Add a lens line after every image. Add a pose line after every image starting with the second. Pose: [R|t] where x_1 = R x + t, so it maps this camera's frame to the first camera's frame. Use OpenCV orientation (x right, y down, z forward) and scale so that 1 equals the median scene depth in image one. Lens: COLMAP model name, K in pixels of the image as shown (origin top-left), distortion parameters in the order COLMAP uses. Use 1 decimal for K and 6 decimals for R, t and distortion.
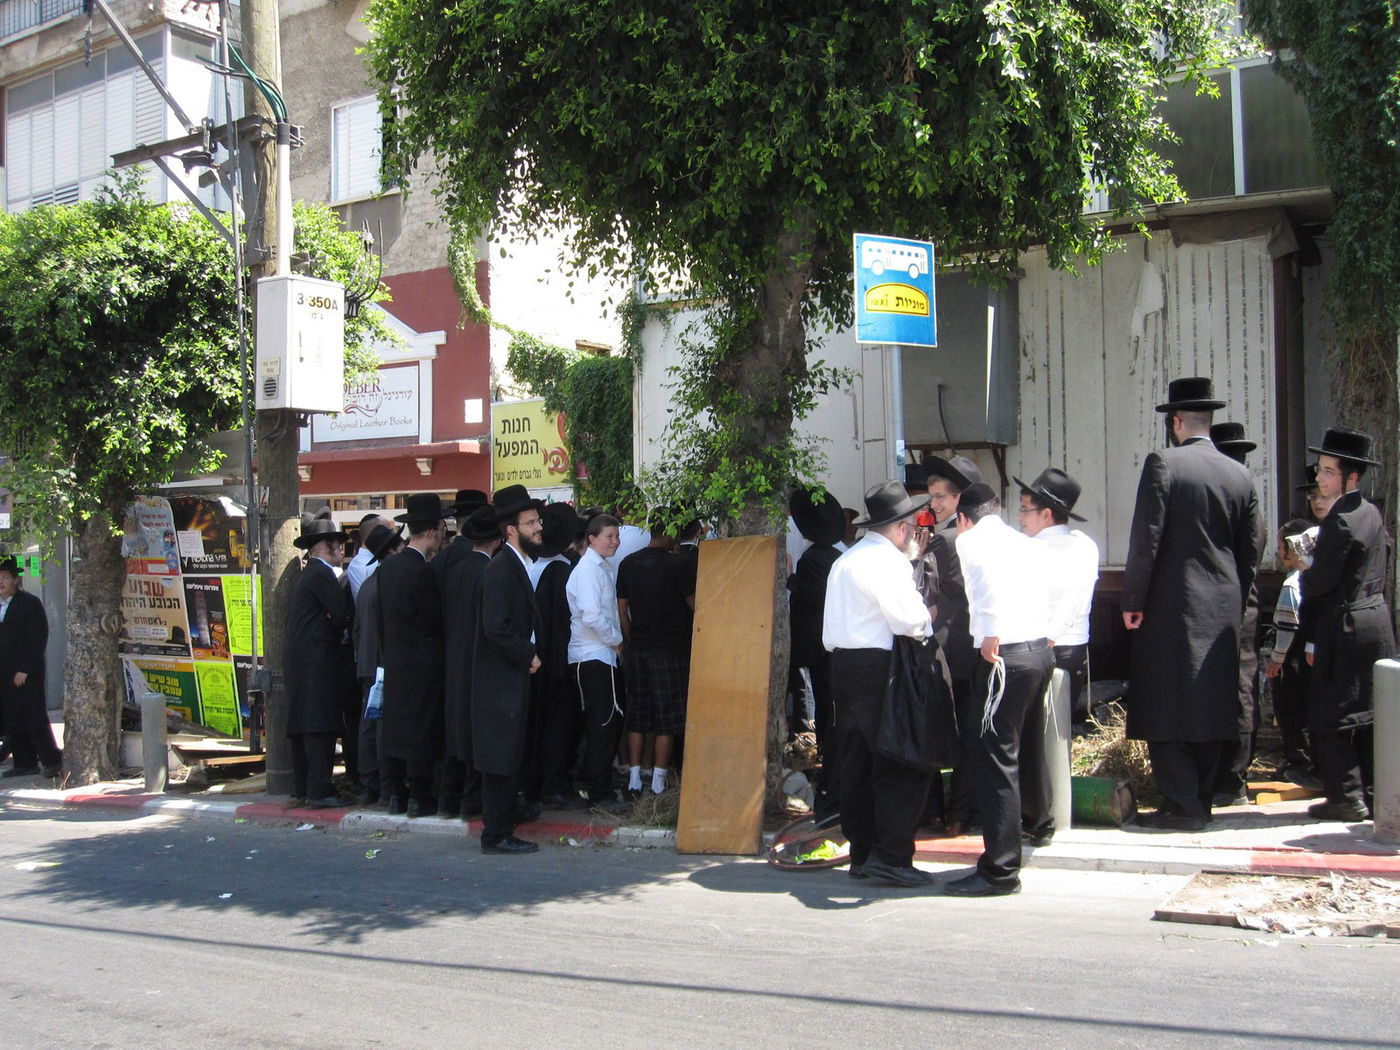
lens RADIAL K [[1360.6, 0, 700.0], [0, 1360.6, 525.0], [0, 0, 1]] dist [-0.052888, 0.006986]
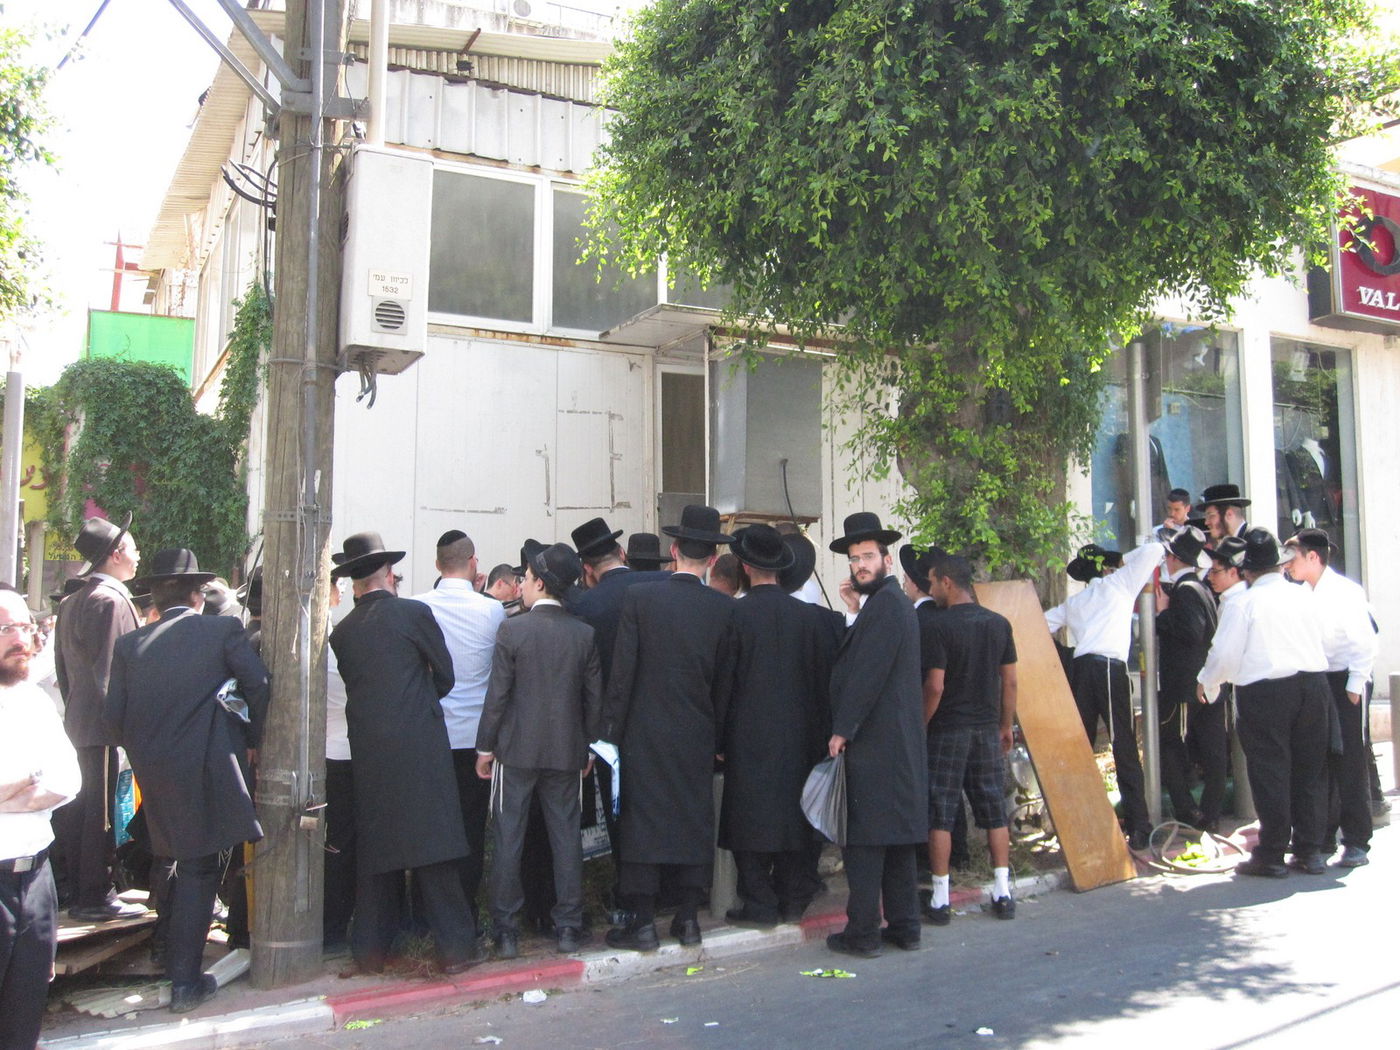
lens RADIAL K [[1363.7, 0, 700.0], [0, 1363.7, 525.0], [0, 0, 1]] dist [-0.092130, 0.014786]
pose [[0.489590, 0.102979, 0.865850, -0.439969], [-0.003210, 0.993208, -0.116311, 0.039665], [-0.871947, 0.054165, 0.486595, 0.325019]]
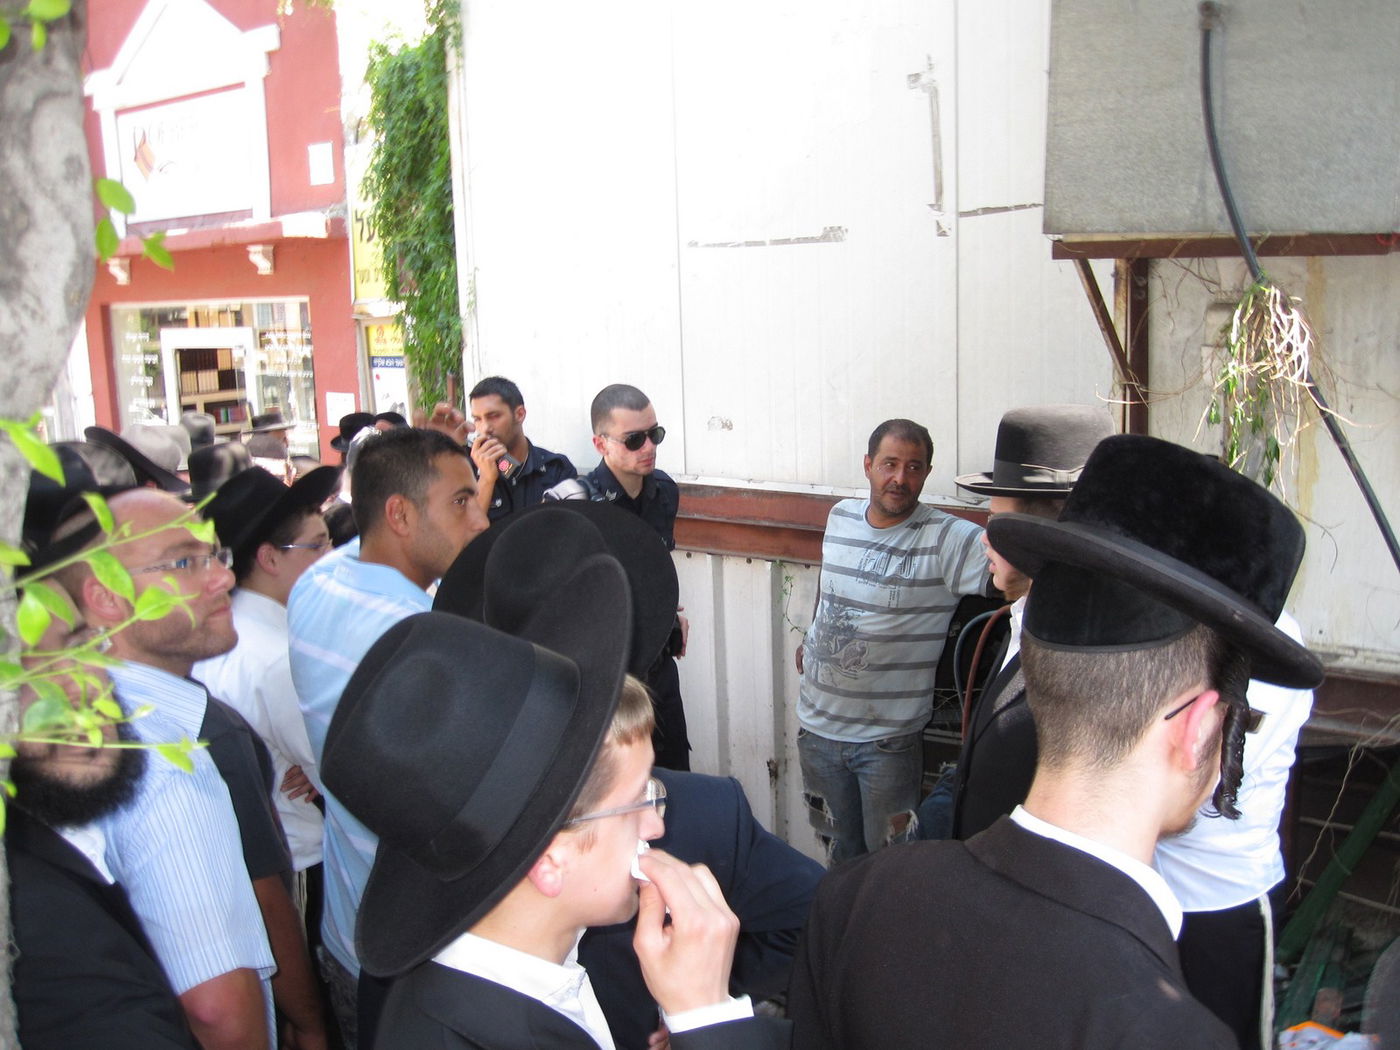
lens RADIAL K [[1363.7, 0, 700.0], [0, 1363.7, 525.0], [0, 0, 1]] dist [-0.092130, 0.014786]
pose [[0.993130, 0.007802, -0.116757, 0.065653], [0.012977, 0.984277, 0.176157, -0.030565], [0.116296, -0.176462, 0.977413, 0.426786]]
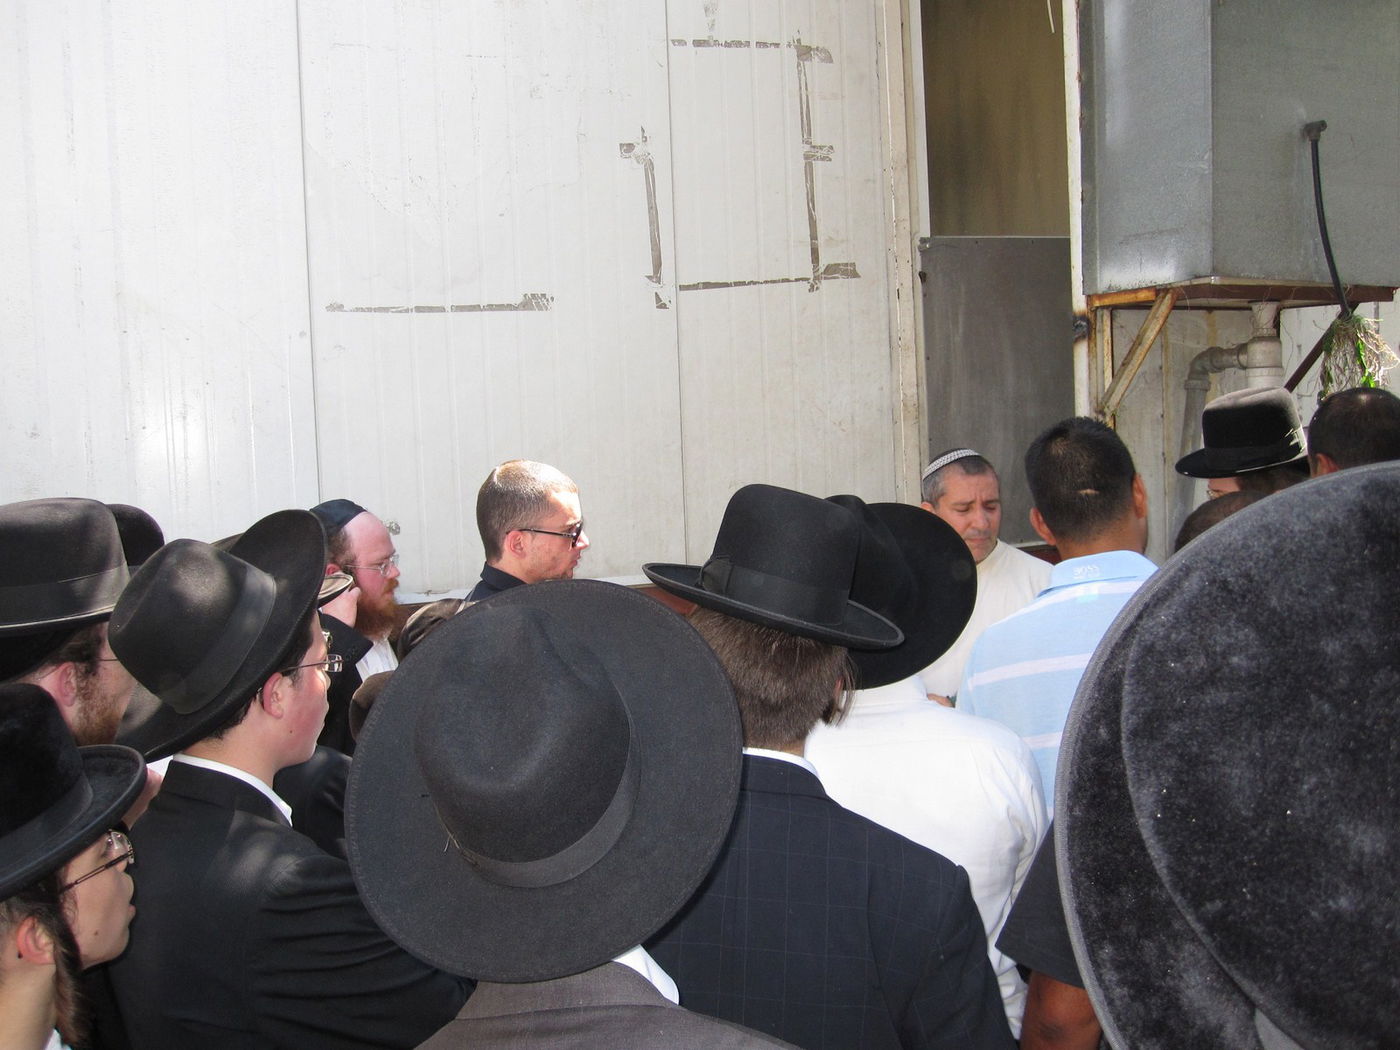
lens RADIAL K [[1363.7, 0, 700.0], [0, 1363.7, 525.0], [0, 0, 1]] dist [-0.092130, 0.014786]
pose [[0.603773, -0.065423, 0.794467, -0.125199], [0.029953, 0.997785, 0.059402, -0.012601], [-0.796594, -0.012068, 0.604395, 0.534795]]
